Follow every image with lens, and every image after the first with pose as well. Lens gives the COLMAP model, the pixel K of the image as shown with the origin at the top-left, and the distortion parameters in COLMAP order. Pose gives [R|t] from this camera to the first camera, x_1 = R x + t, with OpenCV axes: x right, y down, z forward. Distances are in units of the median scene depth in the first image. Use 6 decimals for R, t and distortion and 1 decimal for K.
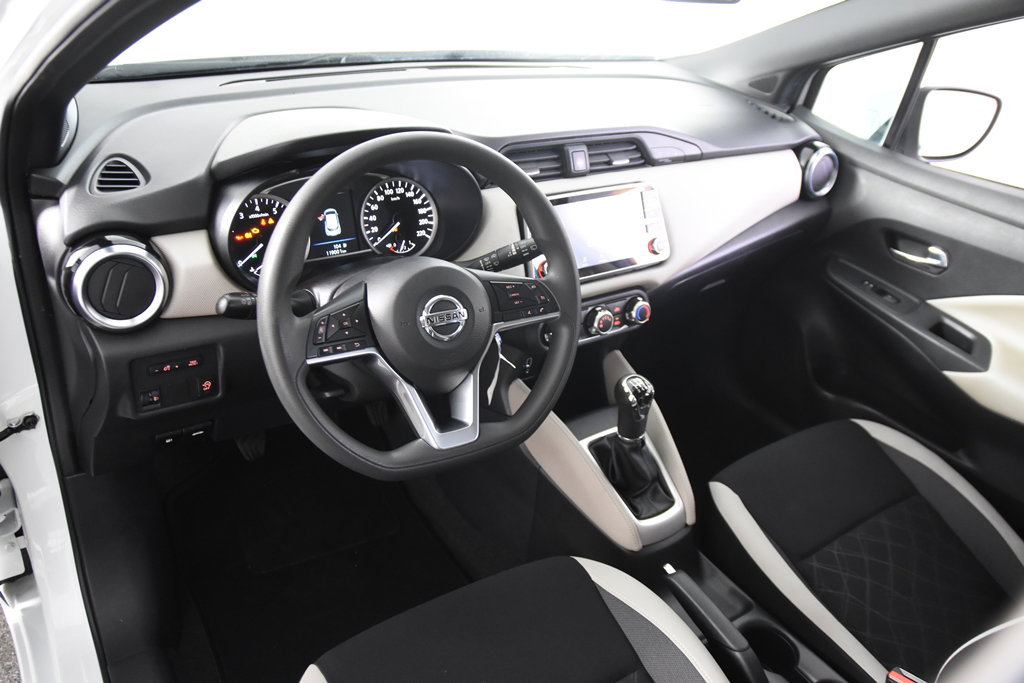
lens RADIAL K [[775.3, 0, 512.0], [0, 775.3, 341.5], [0, 0, 1]] dist [-0.112461, -0.000016]
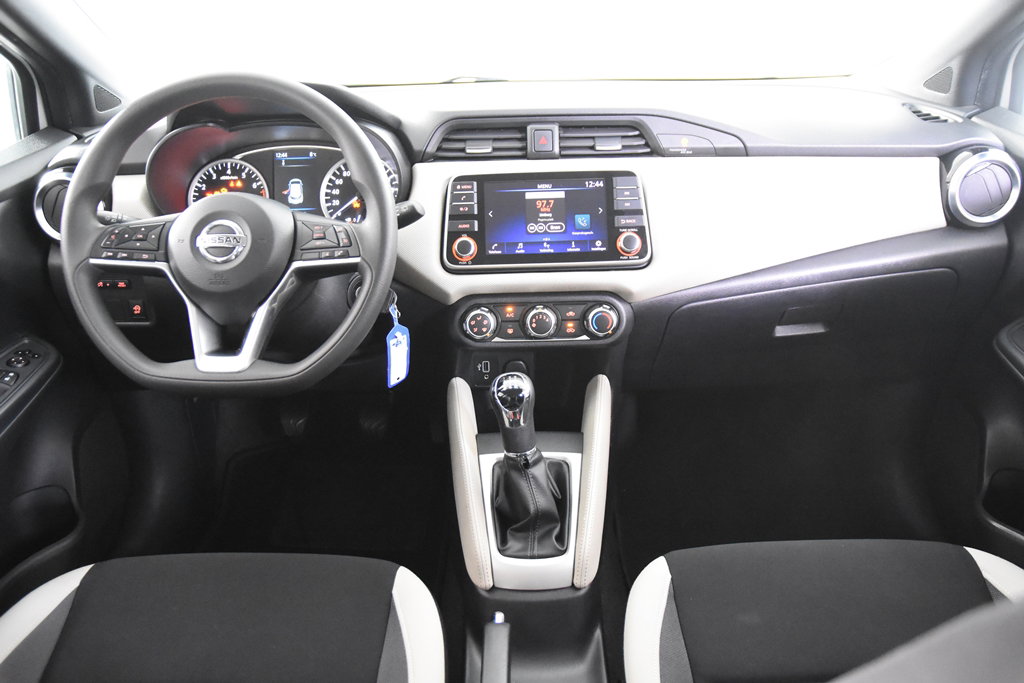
lens RADIAL K [[821.8, 0, 512.0], [0, 821.8, 341.5], [0, 0, 1]] dist [-0.102143, 0.099232]
pose [[0.823754, 0.107156, -0.556728, 0.634562], [-0.196288, 0.975149, -0.102743, 0.100604], [0.531883, 0.193915, 0.824316, 0.254979]]
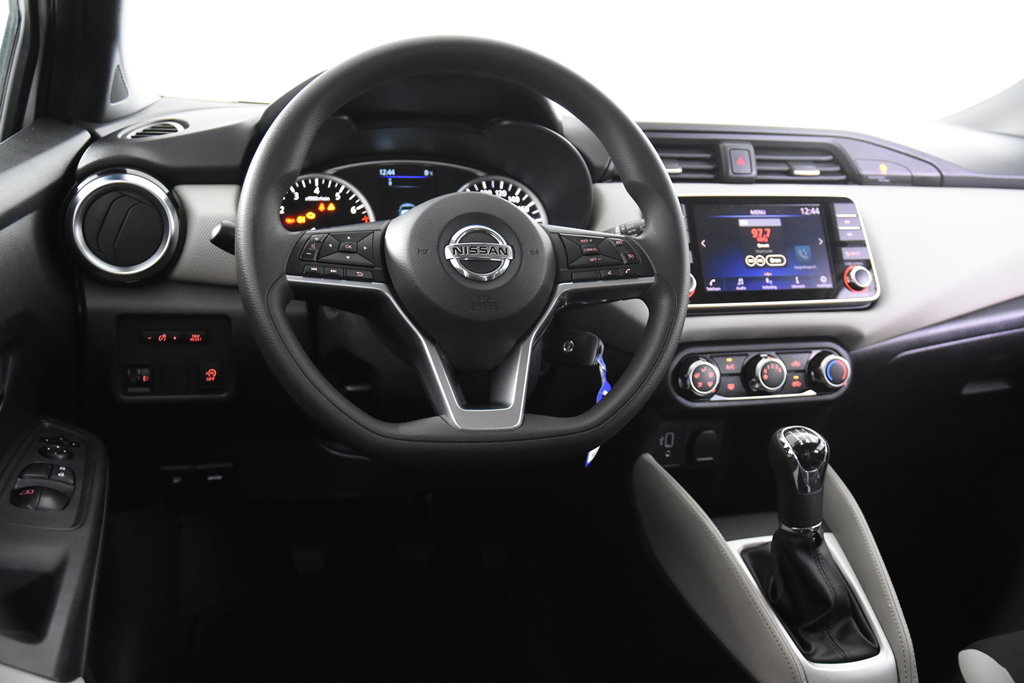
lens RADIAL K [[1025.4, 0, 512.0], [0, 1025.4, 341.5], [0, 0, 1]] dist [-0.061727, 0.205598]
pose [[0.954002, 0.010203, -0.299625, 0.181965], [-0.103078, 0.949653, -0.295862, 0.258884], [0.281521, 0.313138, 0.907023, 0.094192]]
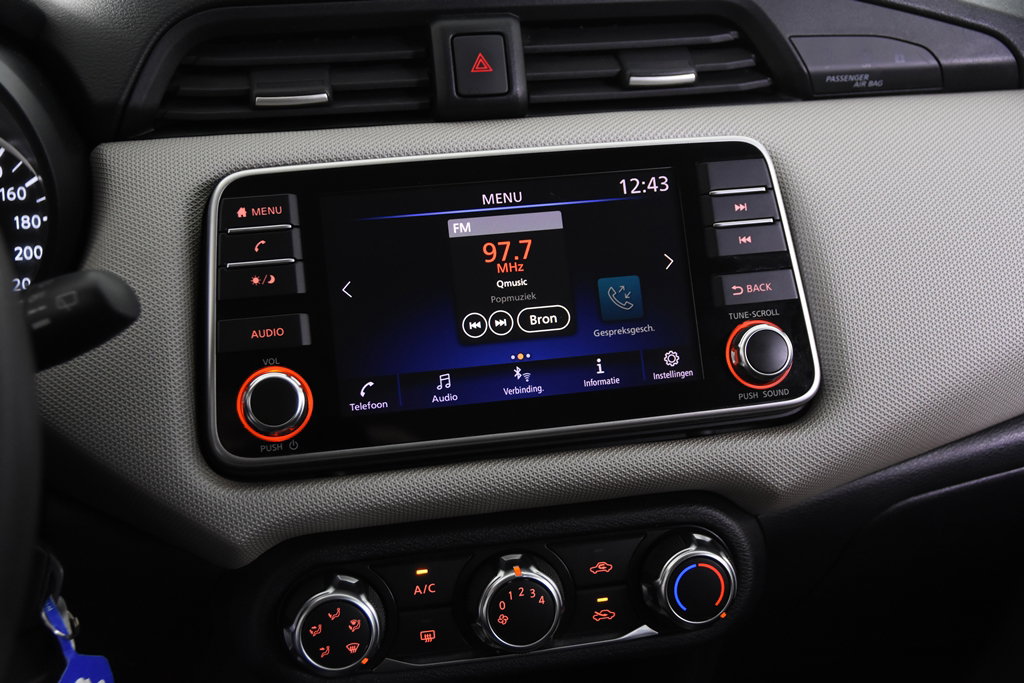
lens RADIAL K [[1260.2, 0, 512.0], [0, 1260.2, 341.5], [0, 0, 1]] dist [0.000503, 0.016327]
pose [[0.914645, 0.026784, -0.403370, 0.316879], [-0.104096, 0.979760, -0.170982, -0.043412], [0.390627, 0.198377, 0.898920, 0.597816]]
